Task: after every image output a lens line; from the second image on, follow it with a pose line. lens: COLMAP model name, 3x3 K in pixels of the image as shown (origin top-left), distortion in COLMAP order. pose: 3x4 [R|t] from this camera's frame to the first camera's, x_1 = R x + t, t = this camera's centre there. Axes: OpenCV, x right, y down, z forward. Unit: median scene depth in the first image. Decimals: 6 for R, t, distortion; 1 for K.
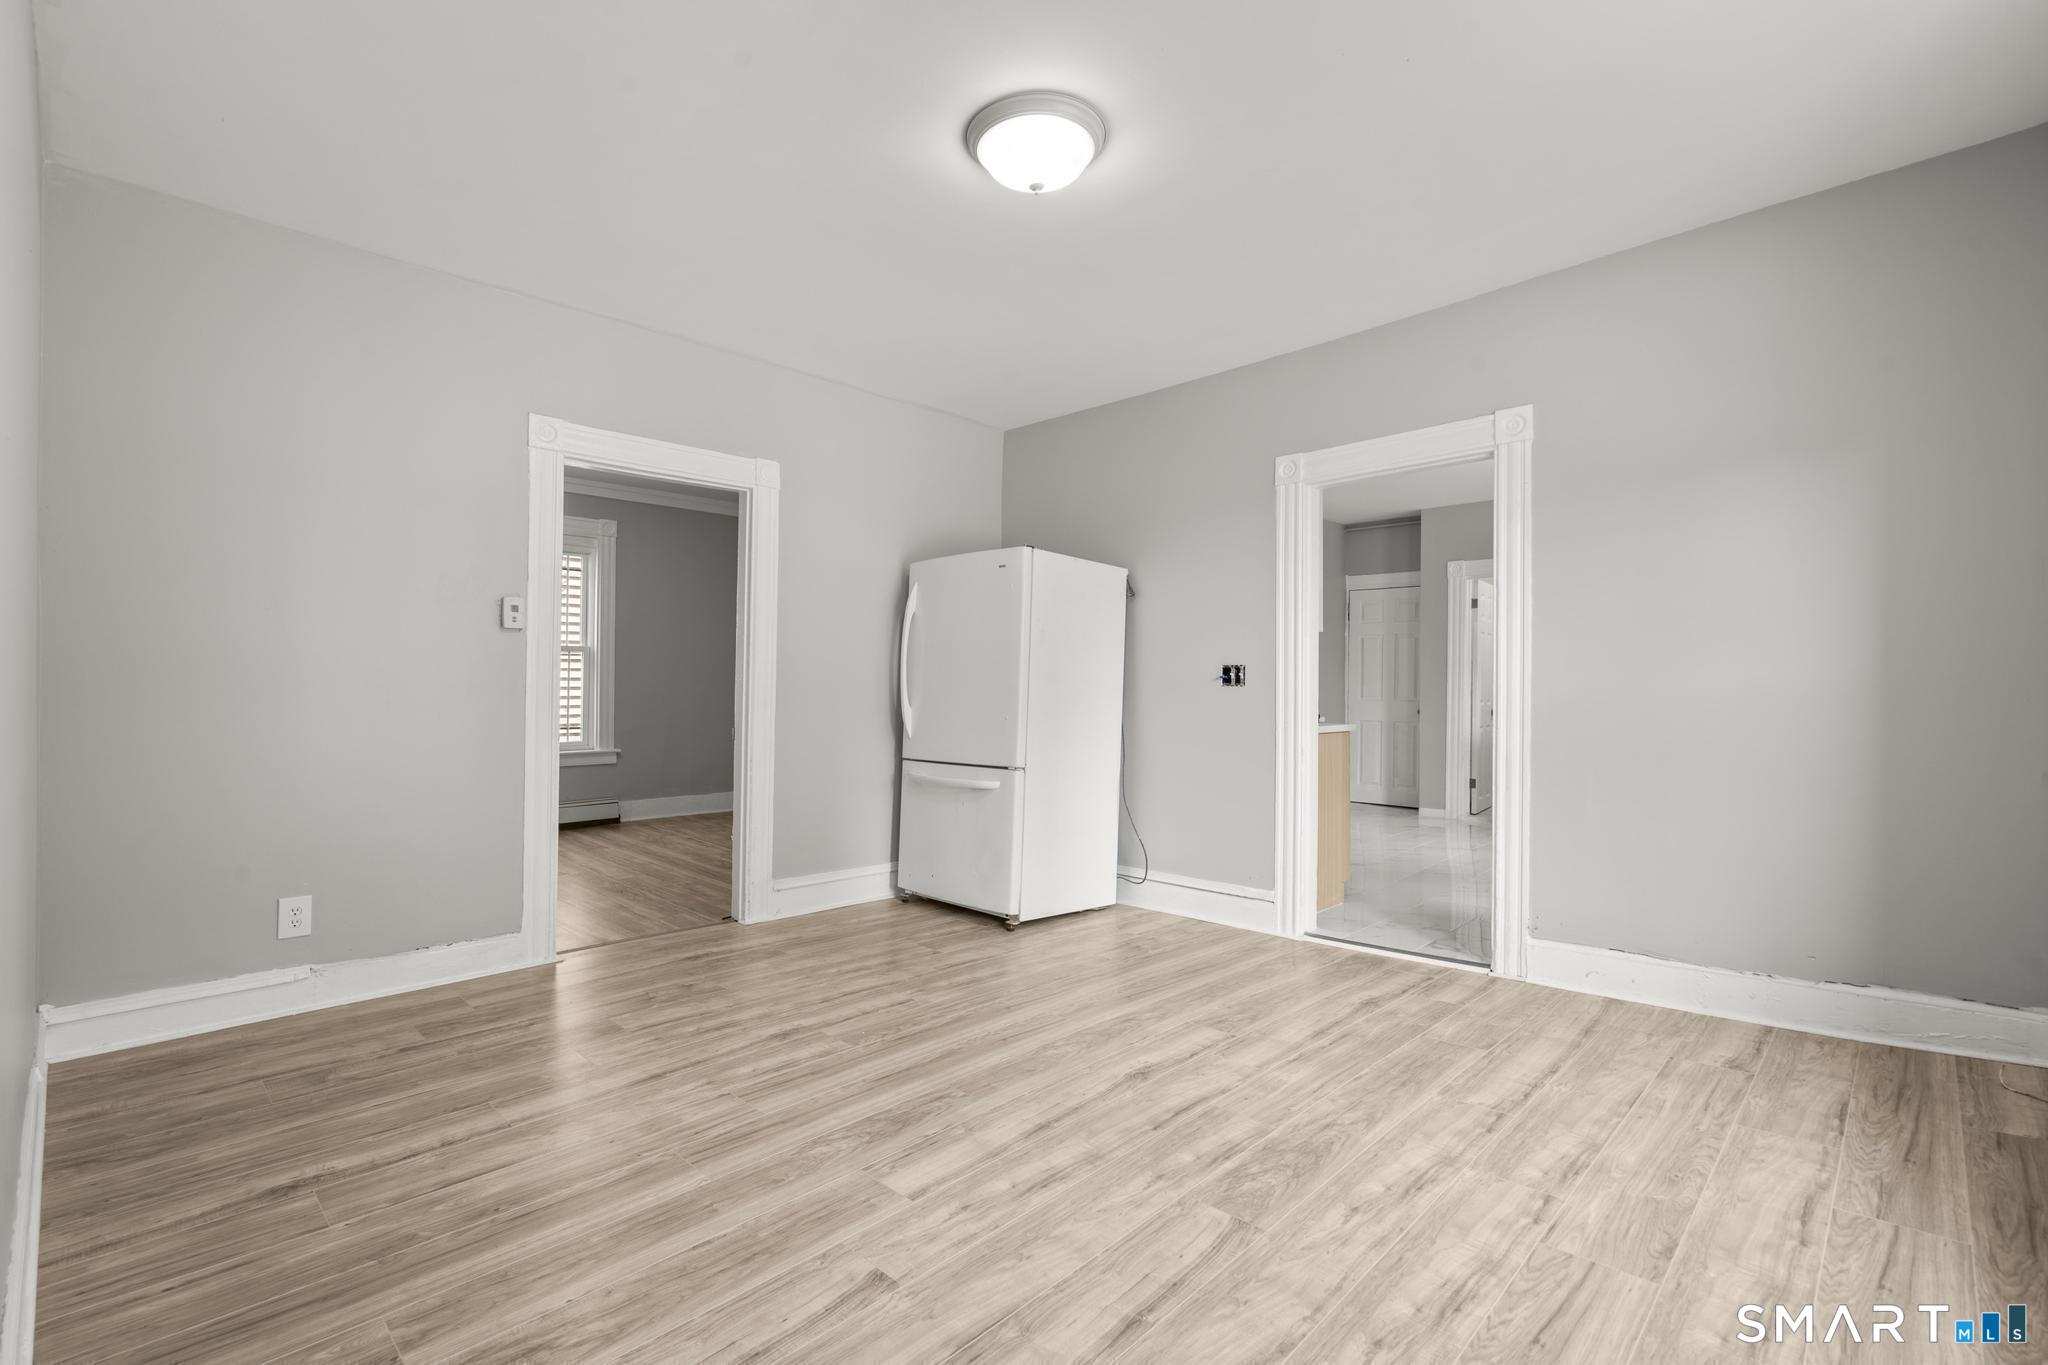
lens RADIAL K [[922.3, 0, 1005.7], [0, 922.3, 683.7], [0, 0, 1]] dist [-0.003435, 0.001338]
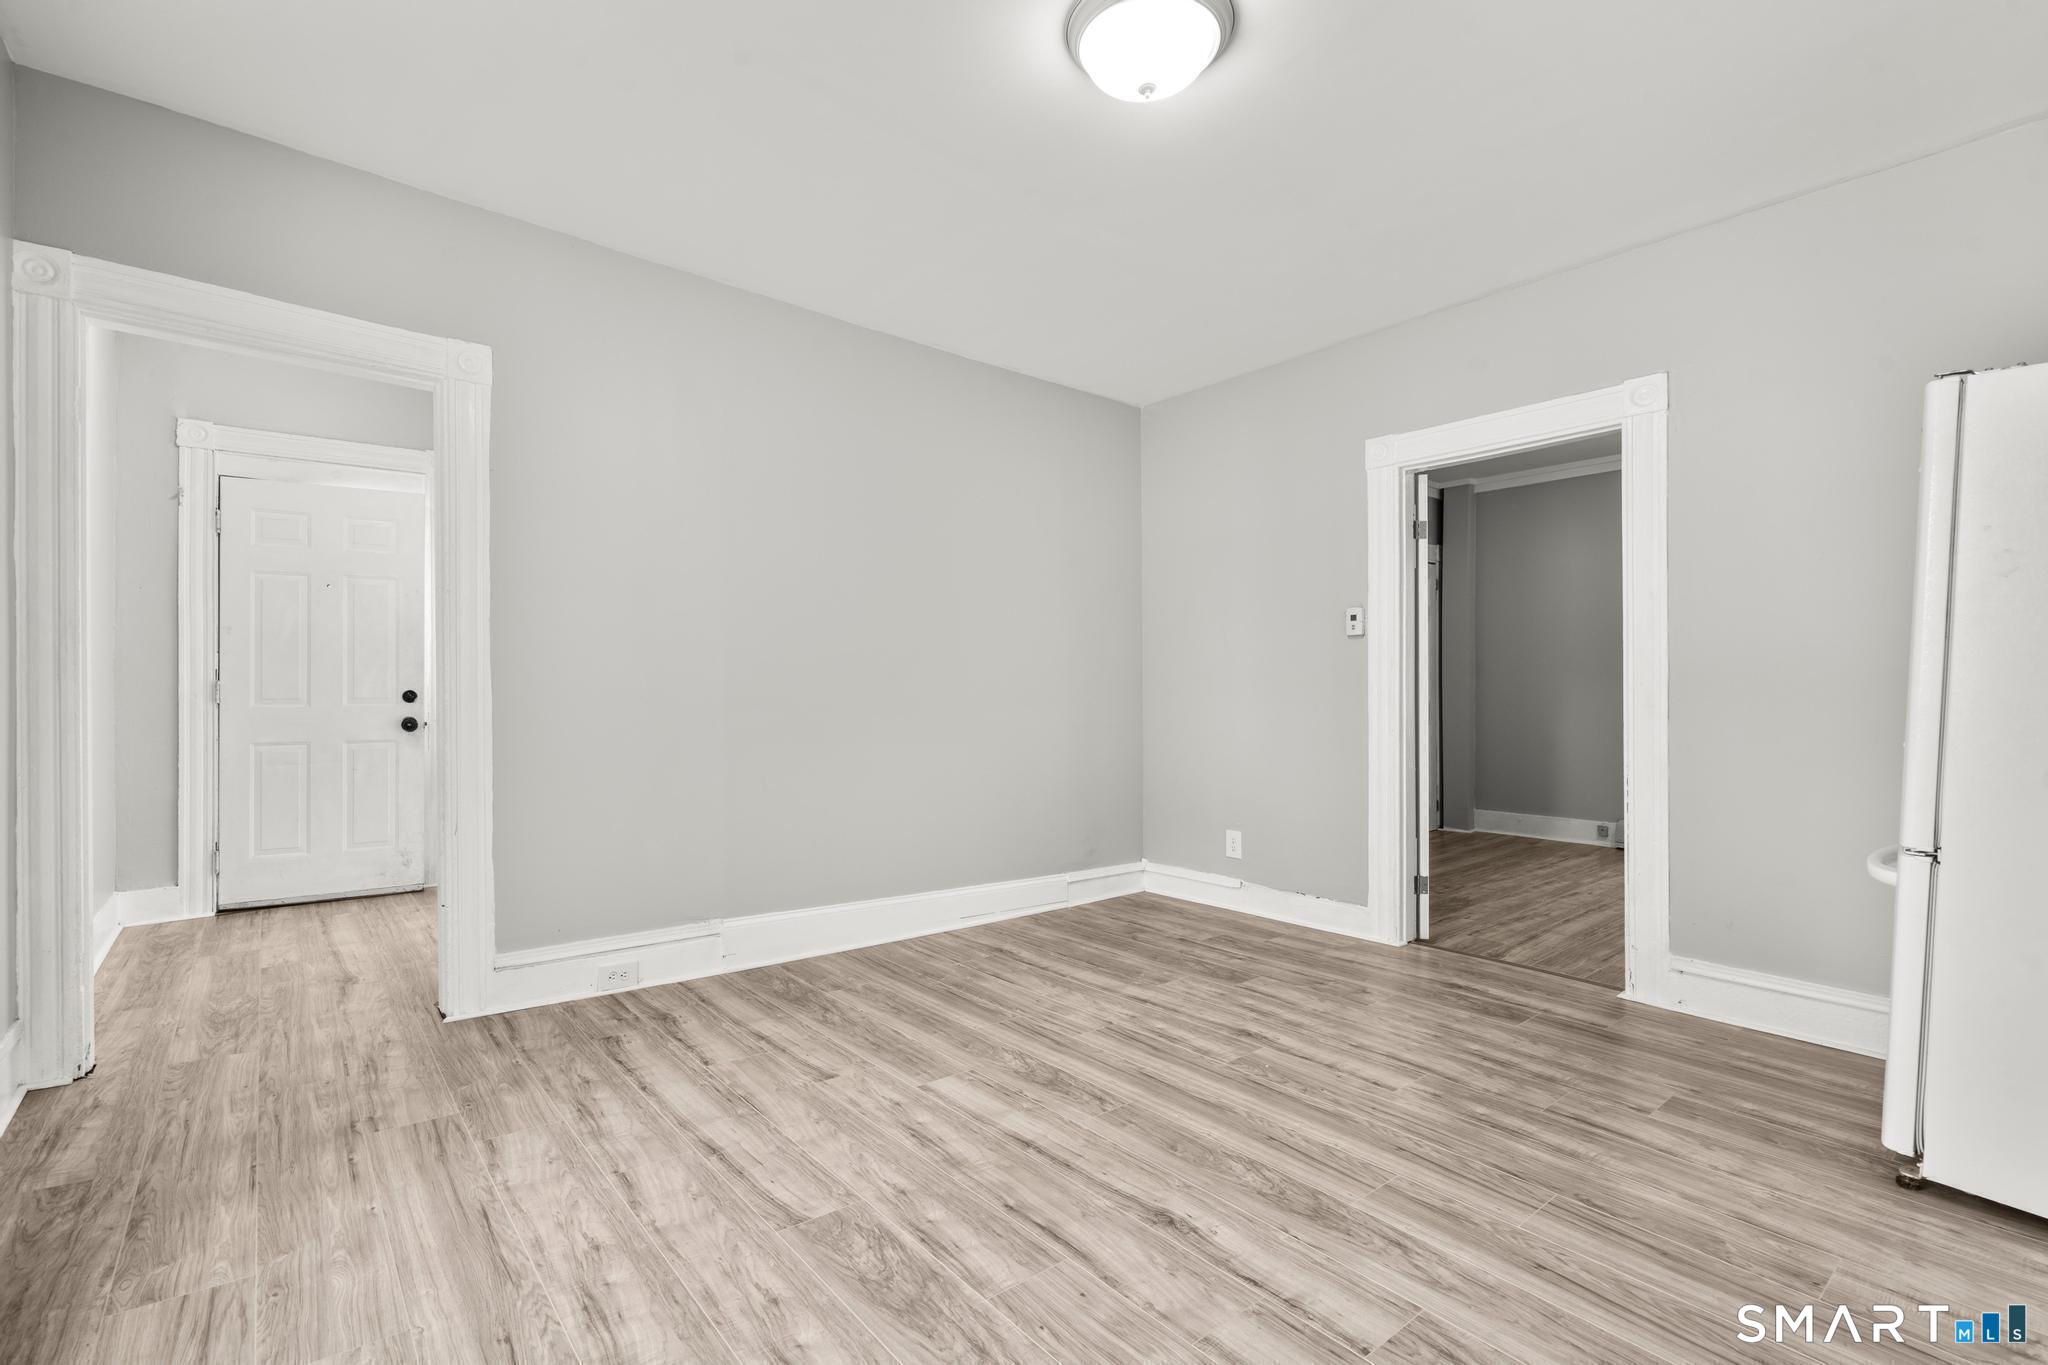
lens RADIAL K [[922.3, 0, 1005.7], [0, 922.3, 683.7], [0, 0, 1]] dist [-0.003435, 0.001338]
pose [[-0.111882, -0.011600, -0.993654, 0.841143], [0.006028, 0.999906, -0.012352, 0.014562], [0.993703, -0.007372, -0.111801, 0.919994]]
